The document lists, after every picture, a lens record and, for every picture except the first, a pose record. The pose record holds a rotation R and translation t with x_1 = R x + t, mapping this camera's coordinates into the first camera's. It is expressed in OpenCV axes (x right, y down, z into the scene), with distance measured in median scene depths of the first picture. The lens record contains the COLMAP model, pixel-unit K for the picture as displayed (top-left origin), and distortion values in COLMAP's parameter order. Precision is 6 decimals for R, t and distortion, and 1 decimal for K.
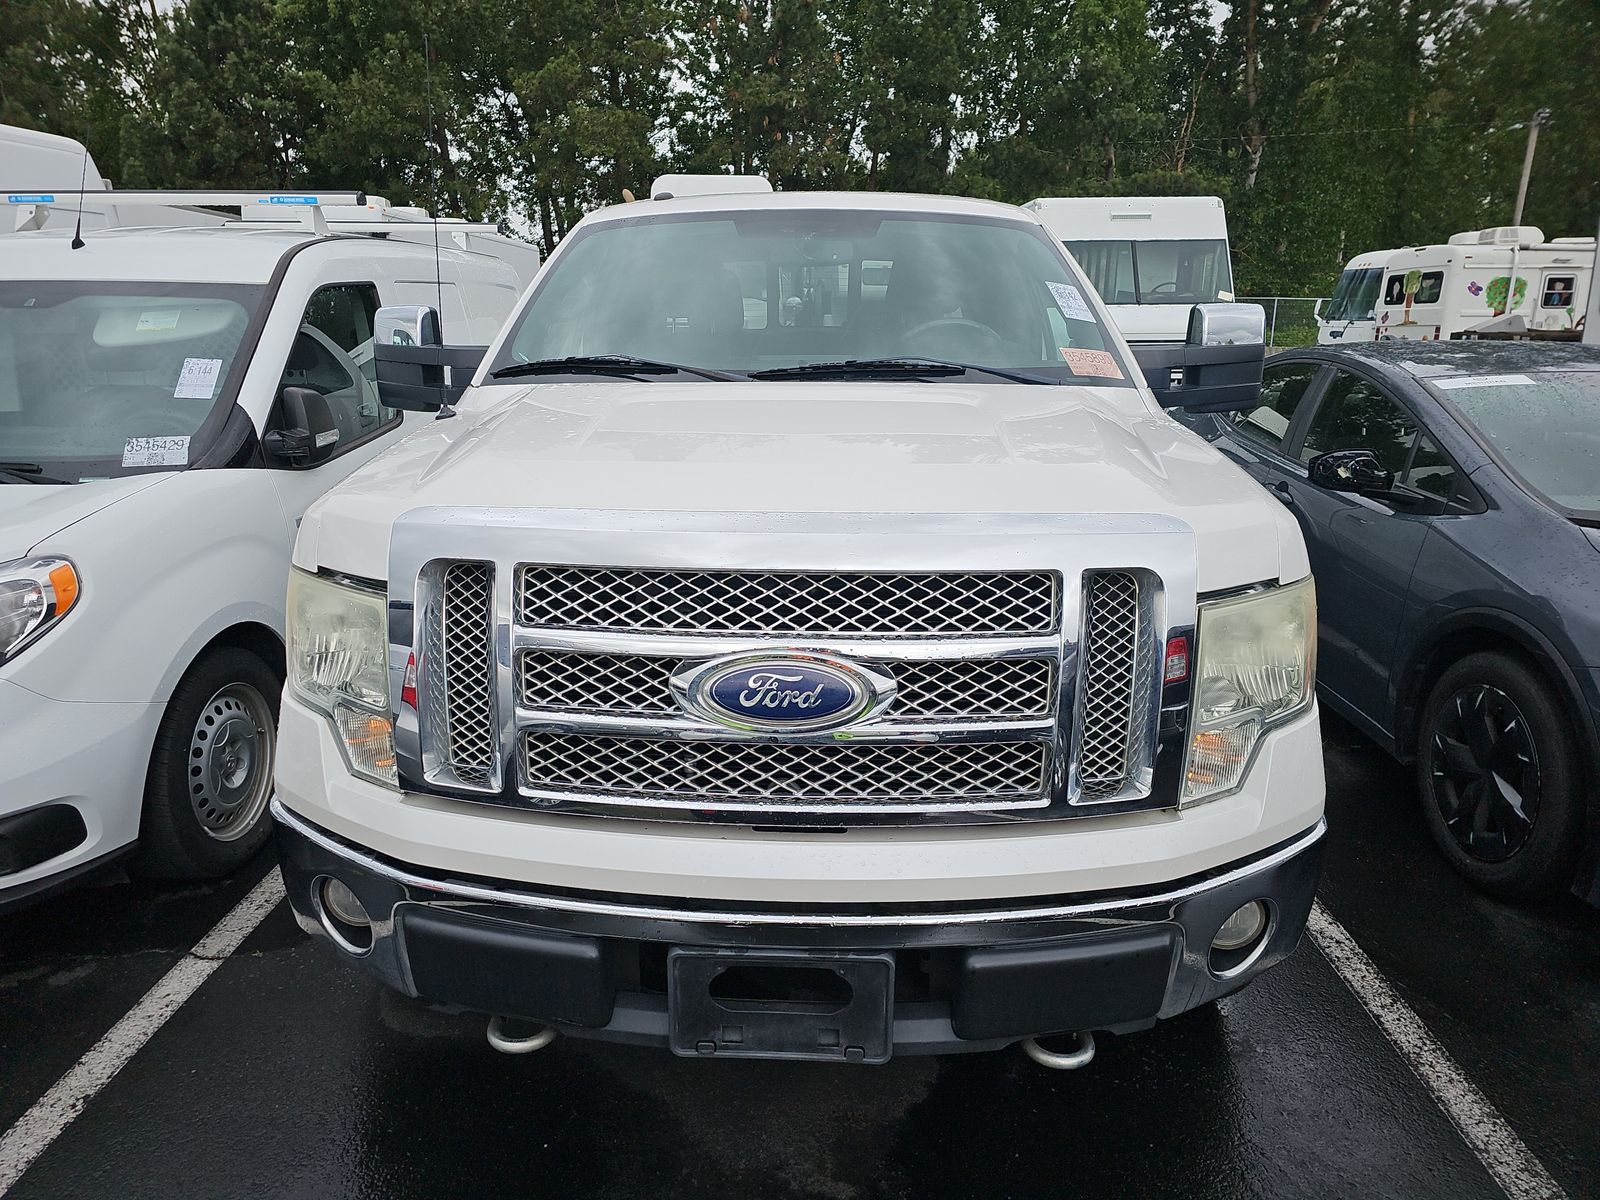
lens RADIAL K [[1062.3, 0, 786.4], [0, 1062.3, 600.6], [0, 0, 1]] dist [0.049005, -0.043658]
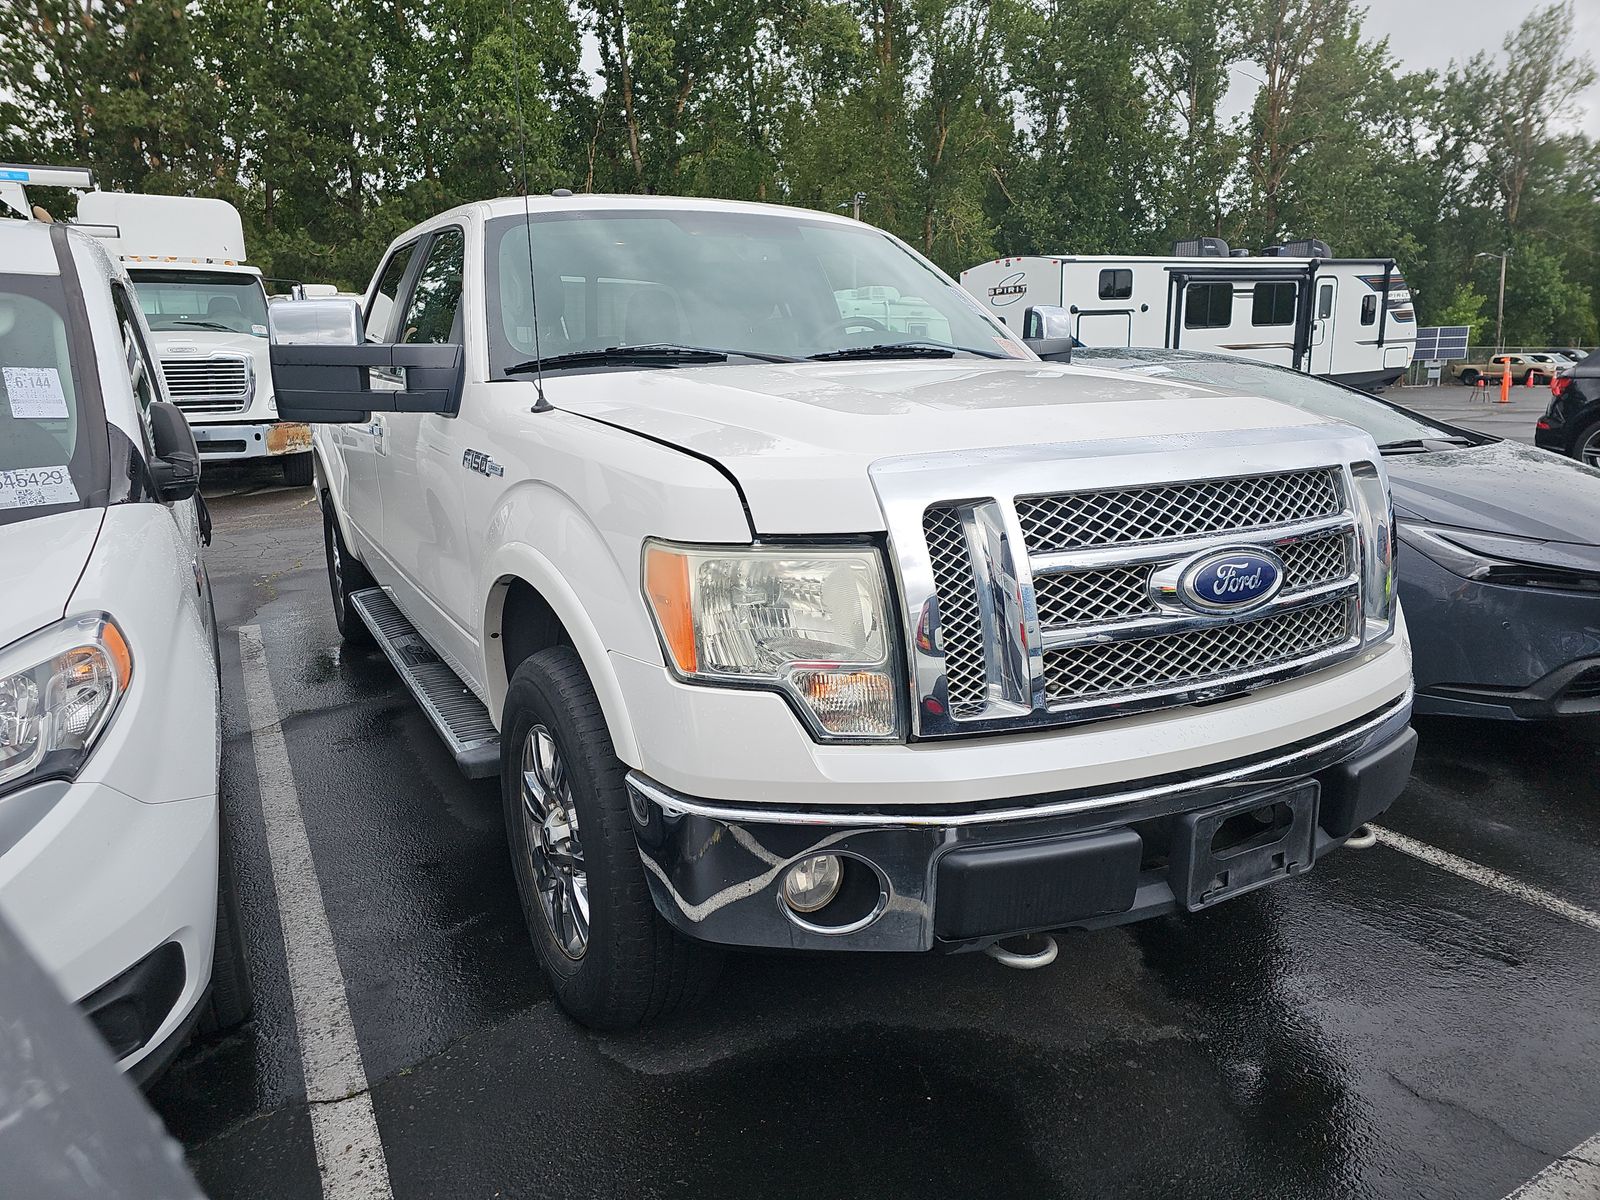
lens RADIAL K [[1062.3, 0, 786.4], [0, 1062.3, 600.6], [0, 0, 1]] dist [0.049005, -0.043658]
pose [[0.854472, -0.128604, 0.503328, -0.517829], [0.150813, 0.988556, -0.003443, 0.019121], [-0.497125, 0.078851, 0.864089, 0.107064]]
